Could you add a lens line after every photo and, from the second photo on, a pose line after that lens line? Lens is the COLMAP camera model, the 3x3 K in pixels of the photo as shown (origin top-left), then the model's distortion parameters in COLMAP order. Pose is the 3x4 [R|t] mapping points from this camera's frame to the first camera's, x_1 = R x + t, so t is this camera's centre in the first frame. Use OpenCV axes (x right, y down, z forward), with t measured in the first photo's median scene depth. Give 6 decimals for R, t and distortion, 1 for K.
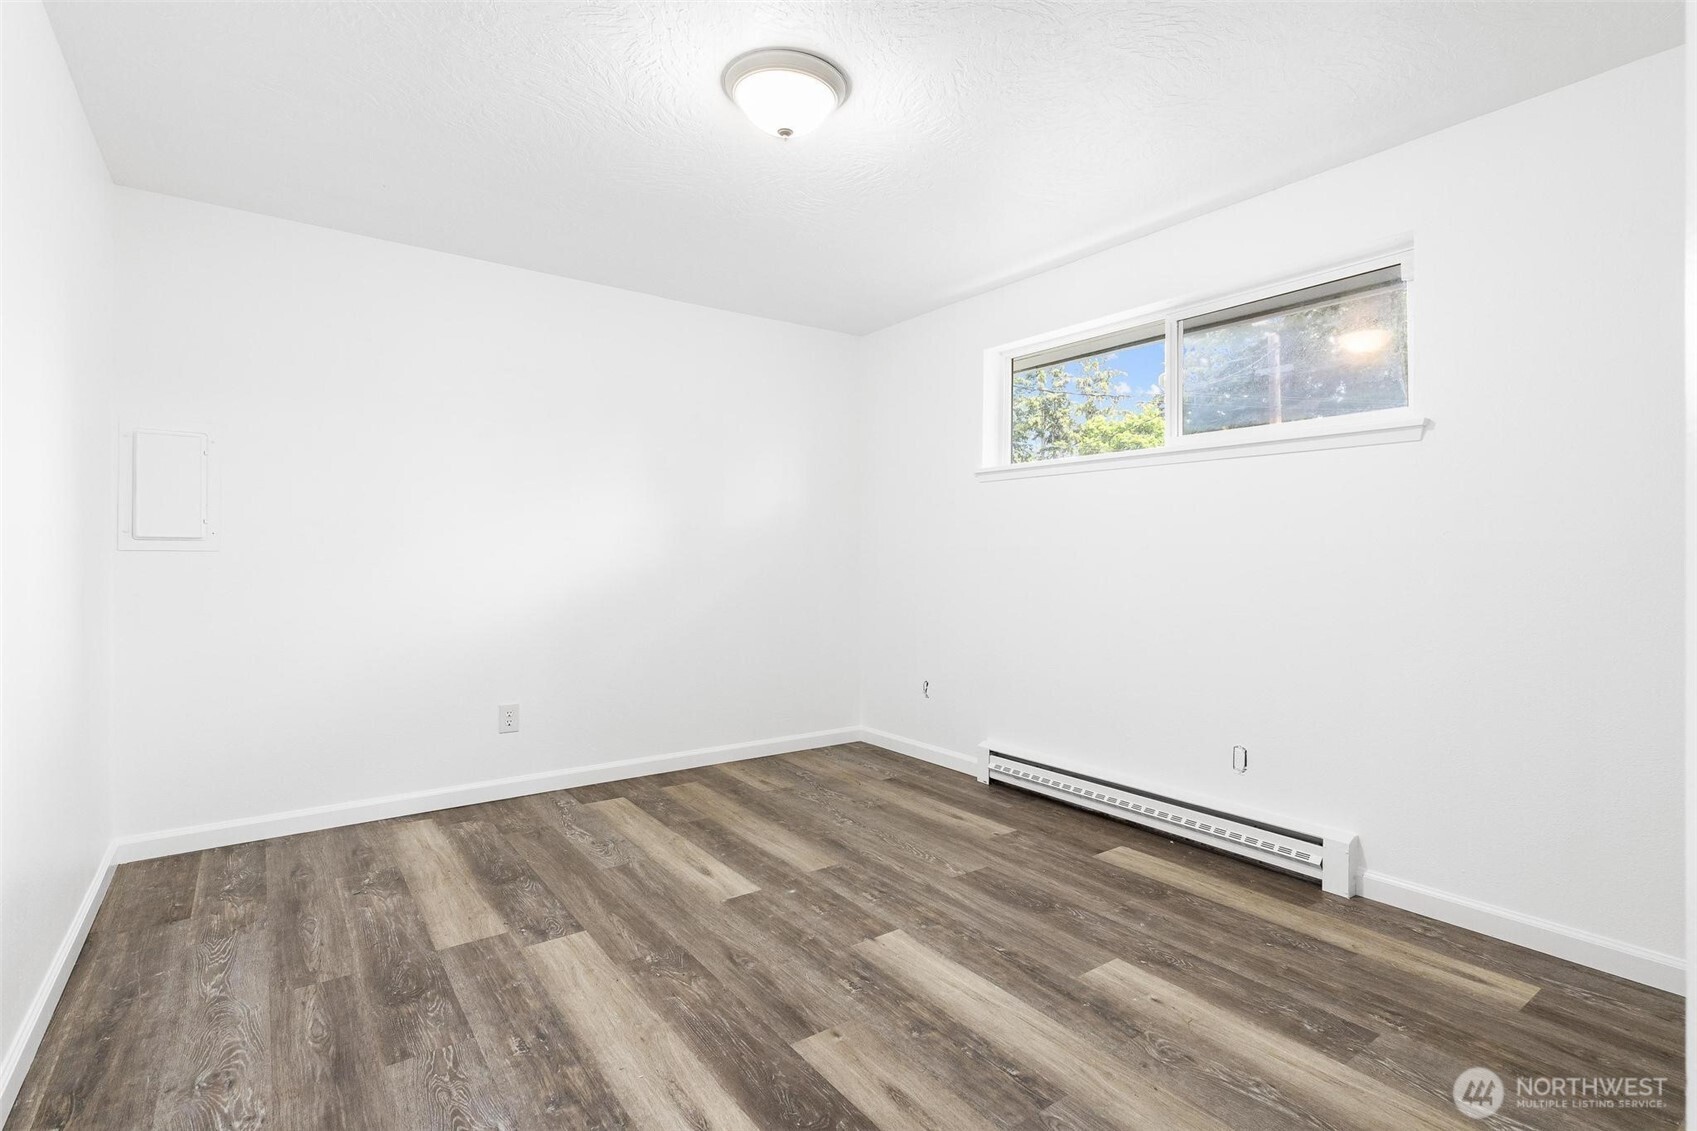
lens RADIAL K [[813.4, 0, 849.6], [0, 813.4, 559.7], [0, 0, 1]] dist [0.002689, -0.001423]
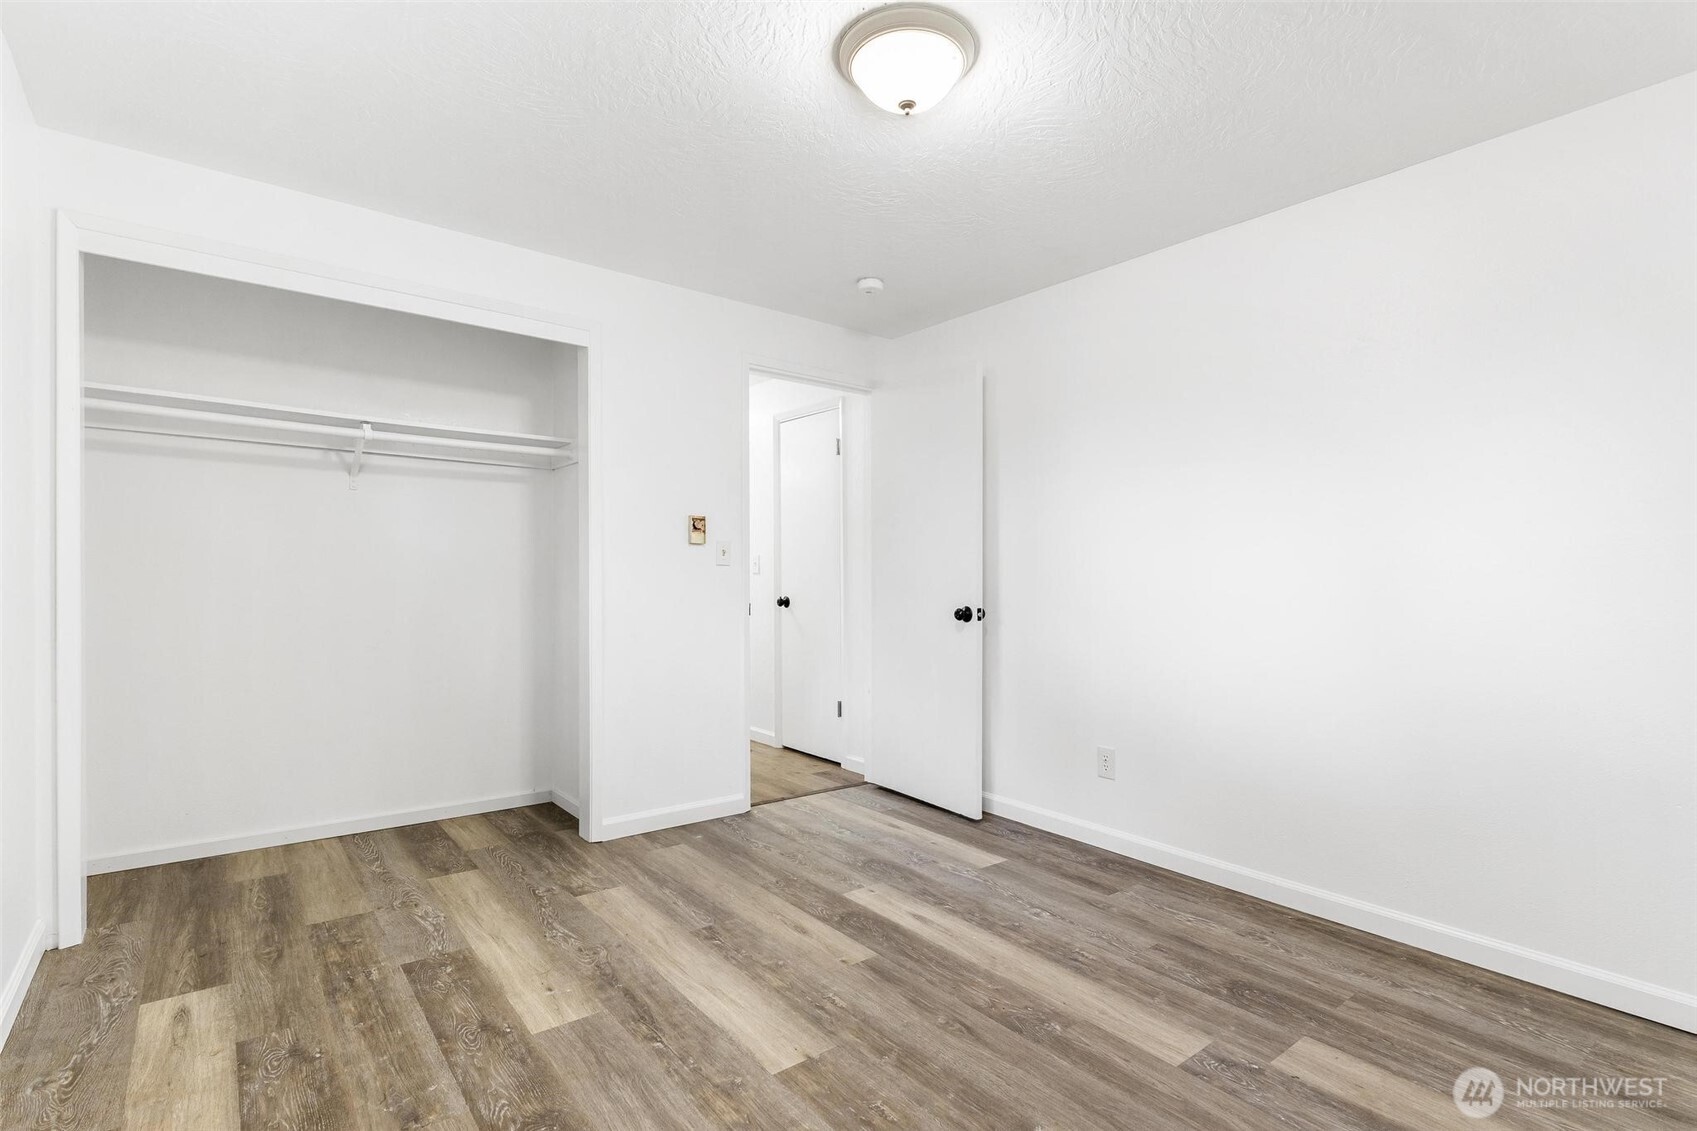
lens RADIAL K [[813.4, 0, 848.0], [0, 813.4, 571.5], [0, 0, 1]] dist [0.002689, -0.001423]
pose [[-0.999200, -0.014626, -0.037229, 0.030360], [-0.014598, 0.999893, -0.001036, -0.016057], [0.037241, -0.000492, -0.999306, 2.078633]]
